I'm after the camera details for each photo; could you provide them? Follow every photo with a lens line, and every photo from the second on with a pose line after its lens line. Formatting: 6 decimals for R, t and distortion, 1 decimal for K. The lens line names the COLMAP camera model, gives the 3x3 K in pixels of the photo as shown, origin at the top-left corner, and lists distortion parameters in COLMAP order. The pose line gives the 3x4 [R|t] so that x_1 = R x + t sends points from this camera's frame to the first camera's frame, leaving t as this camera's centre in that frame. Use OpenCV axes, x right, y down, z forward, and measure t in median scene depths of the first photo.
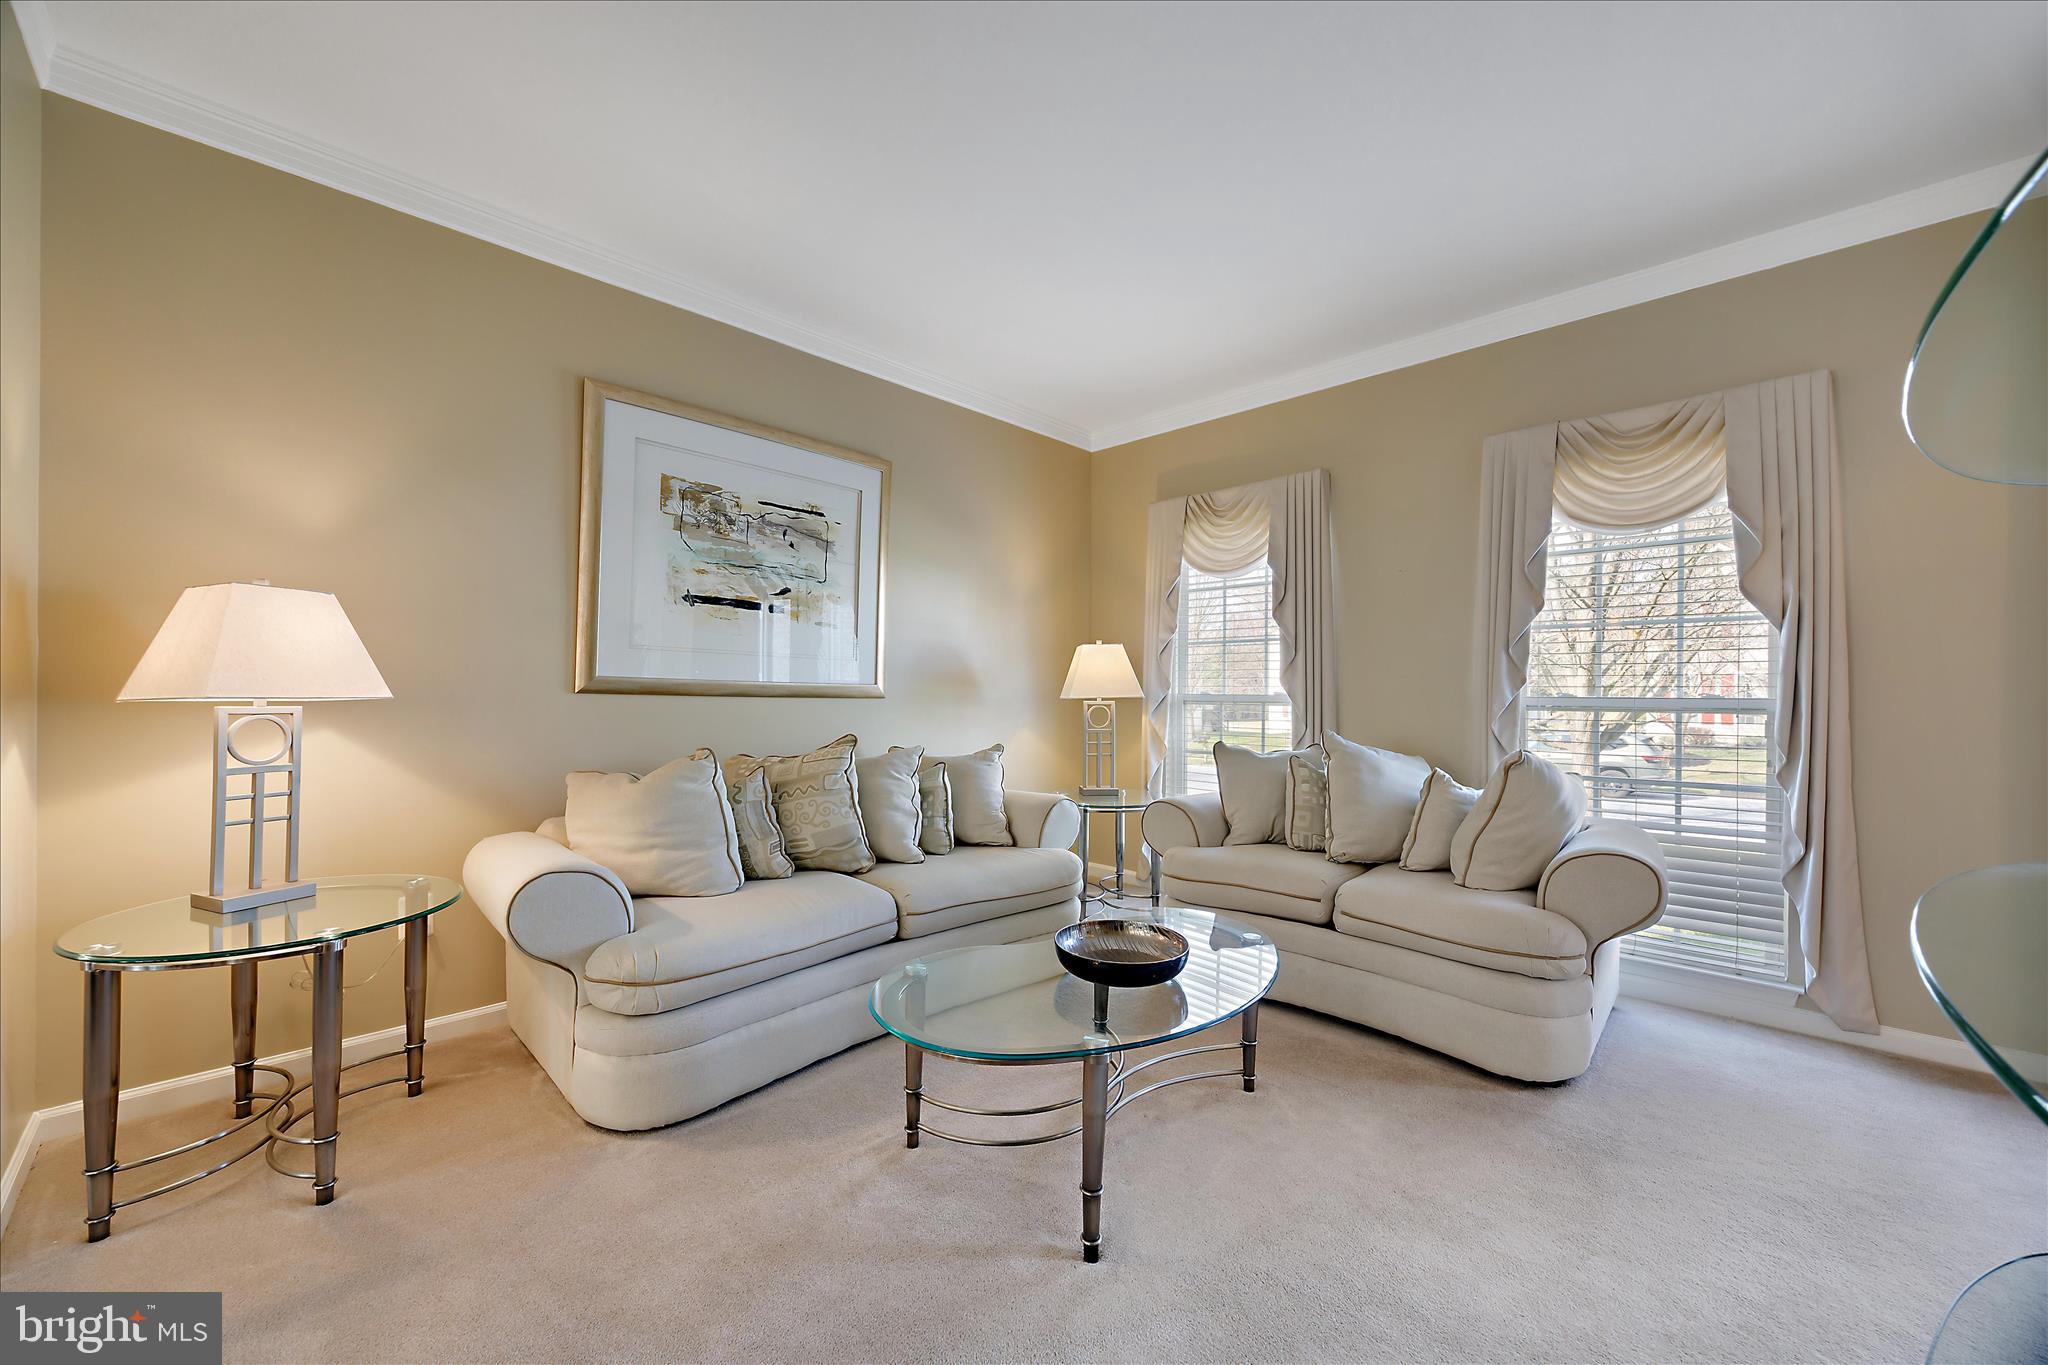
lens RADIAL K [[832.1, 0, 1004.9], [0, 832.1, 685.5], [0, 0, 1]] dist [0.001888, -0.000150]
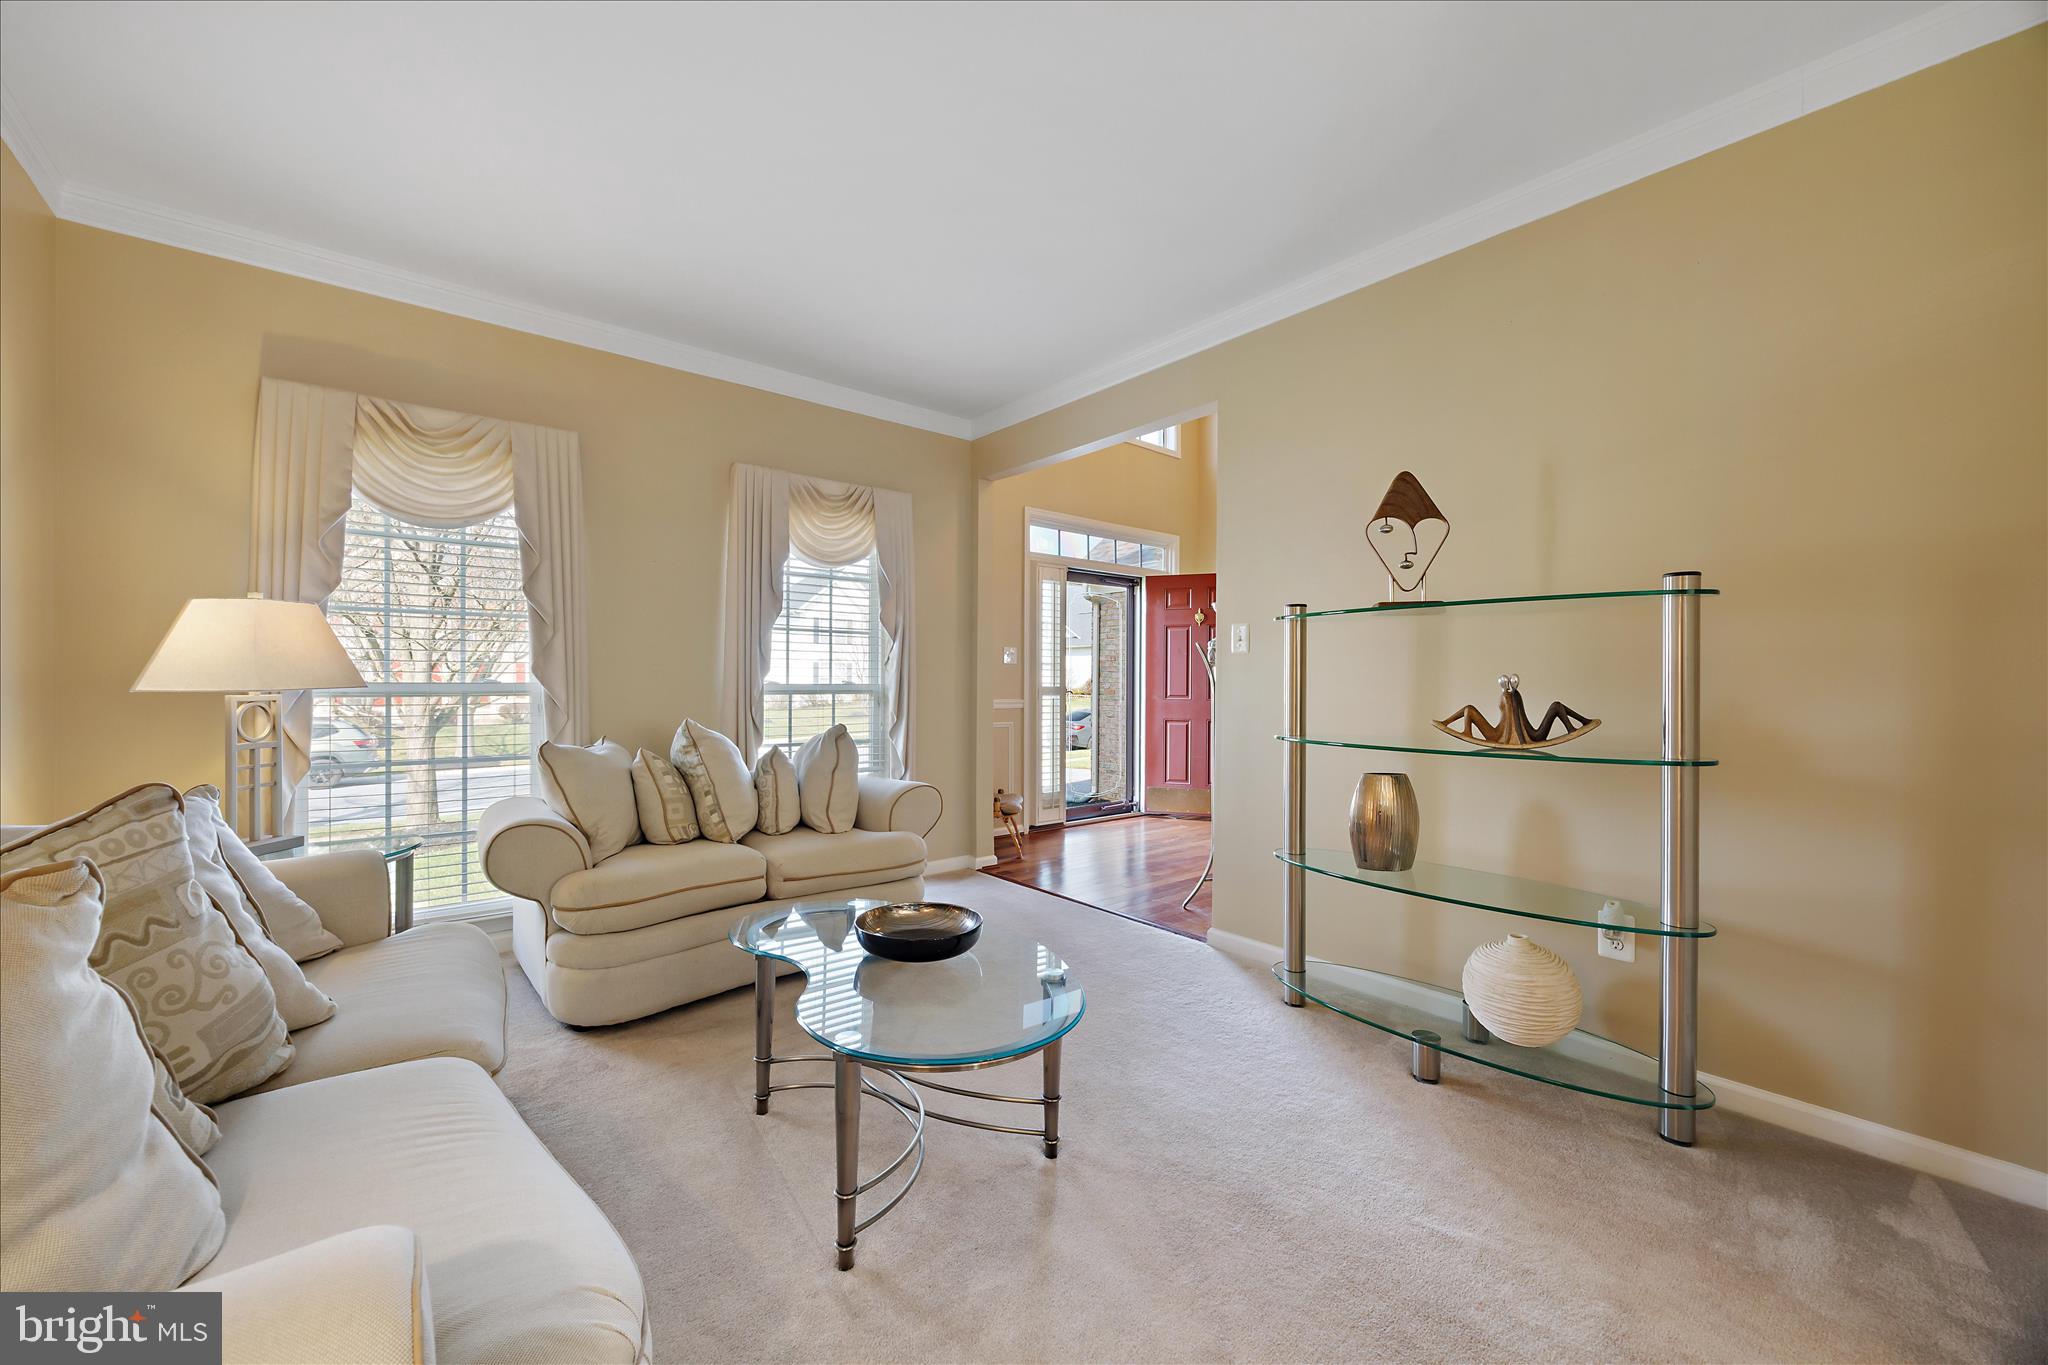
lens RADIAL K [[783.5, 0, 1024.9], [0, 783.5, 688.4], [0, 0, 1]] dist [-0.009042, -0.000180]
pose [[0.092638, -0.007504, 0.995672, -0.399990], [-0.015369, 0.999842, 0.008965, 0.002953], [-0.995581, -0.016133, 0.092508, 0.406116]]
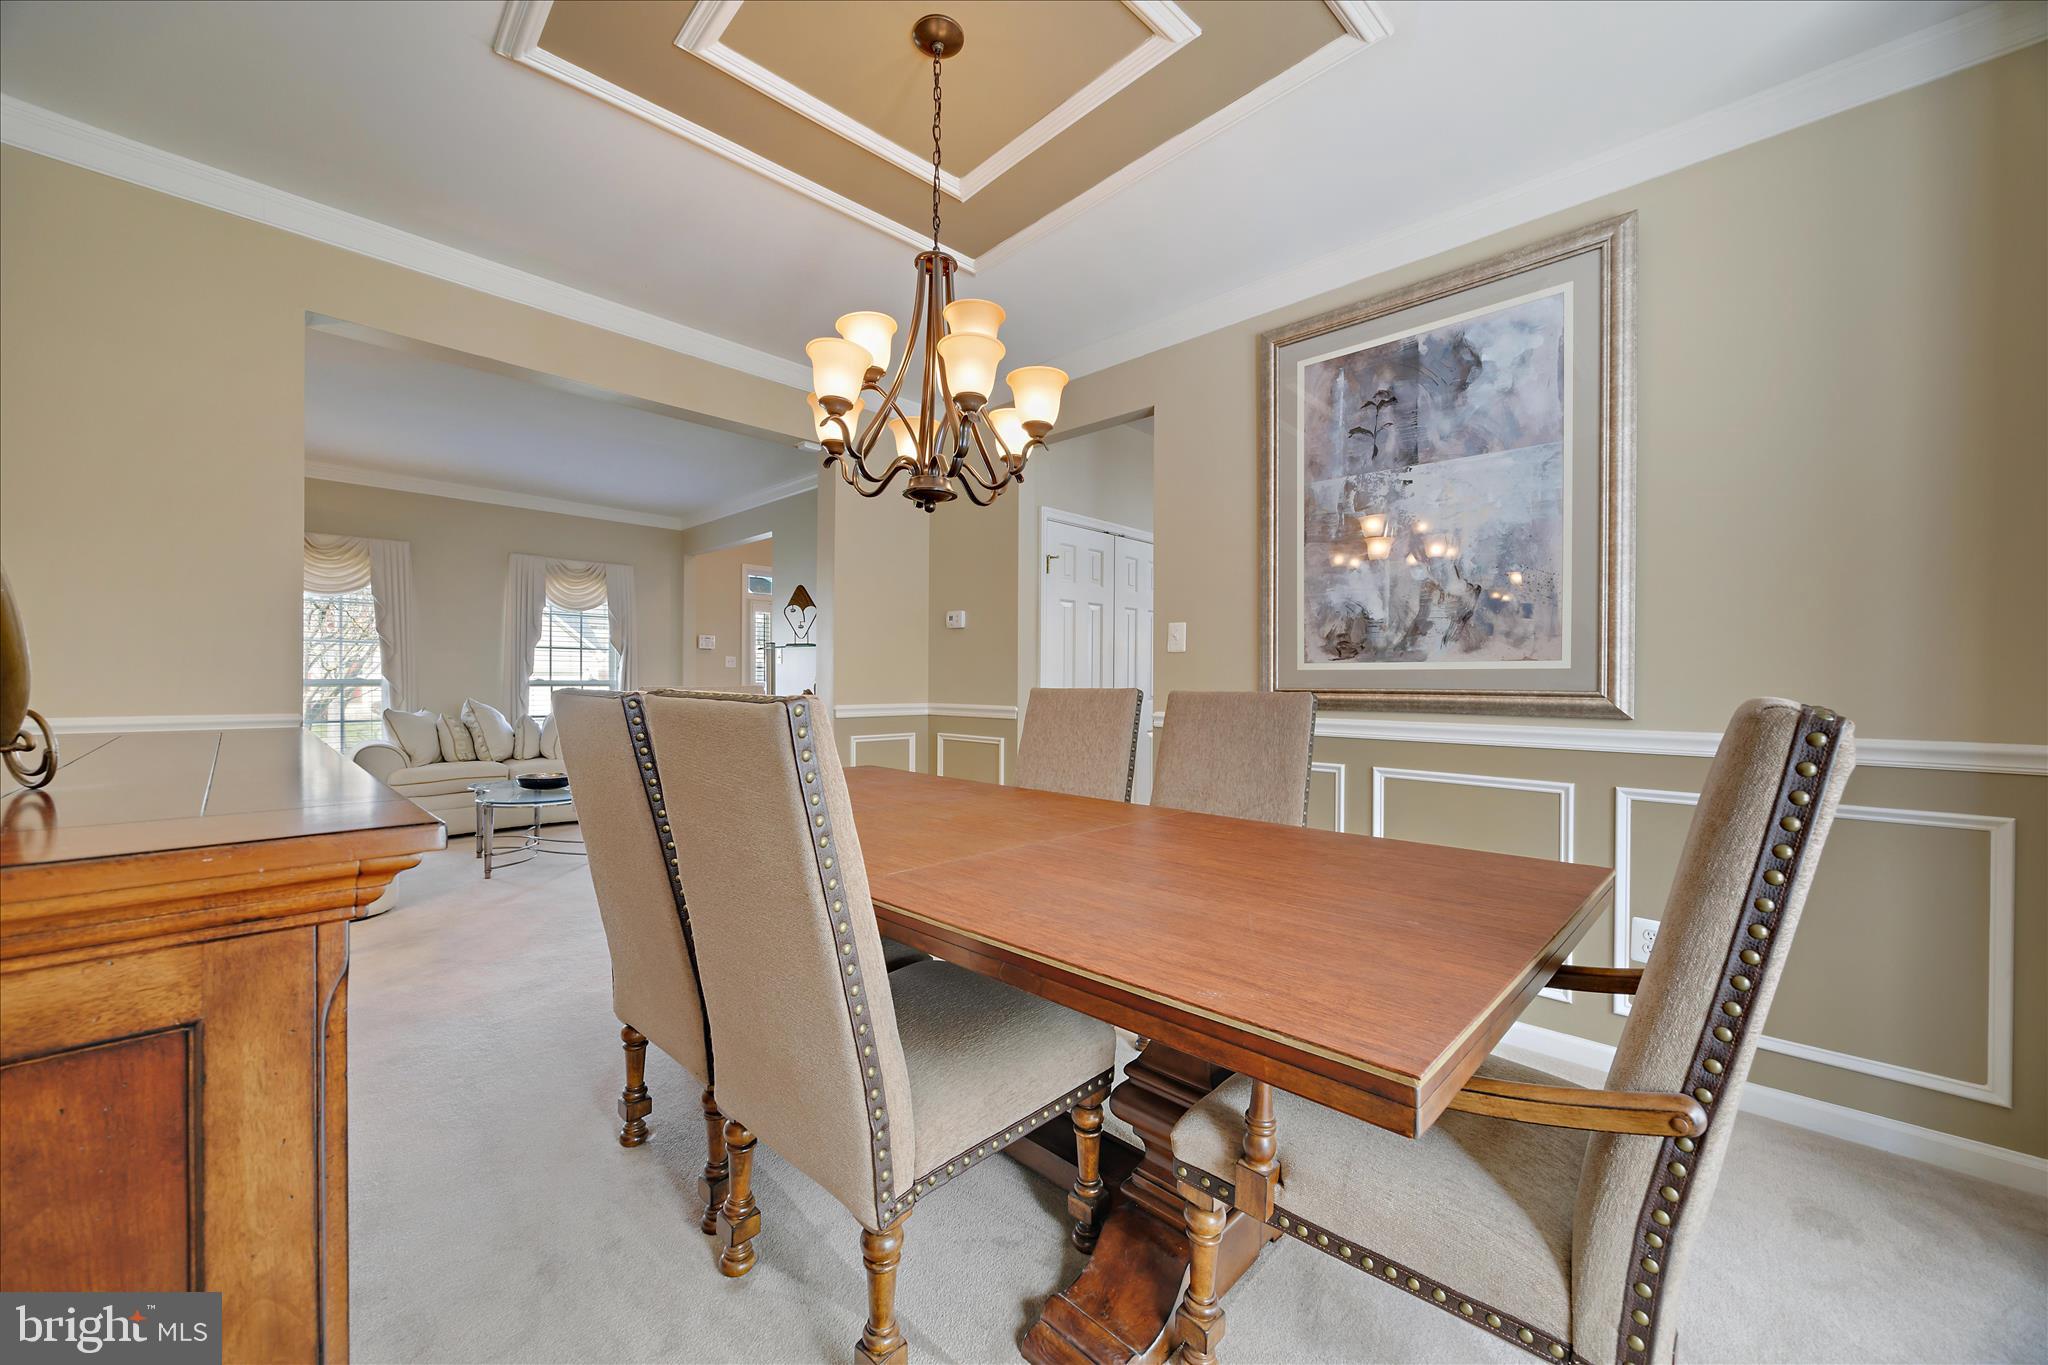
lens RADIAL K [[771.7, 0, 1025.9], [0, 771.7, 683.6], [0, 0, 1]] dist [0.000708, -0.000049]
pose [[-0.015638, -0.007015, 0.999853, -1.114116], [-0.014944, 0.999865, 0.006781, -0.007901], [-0.999766, -0.014836, -0.015741, -0.198997]]
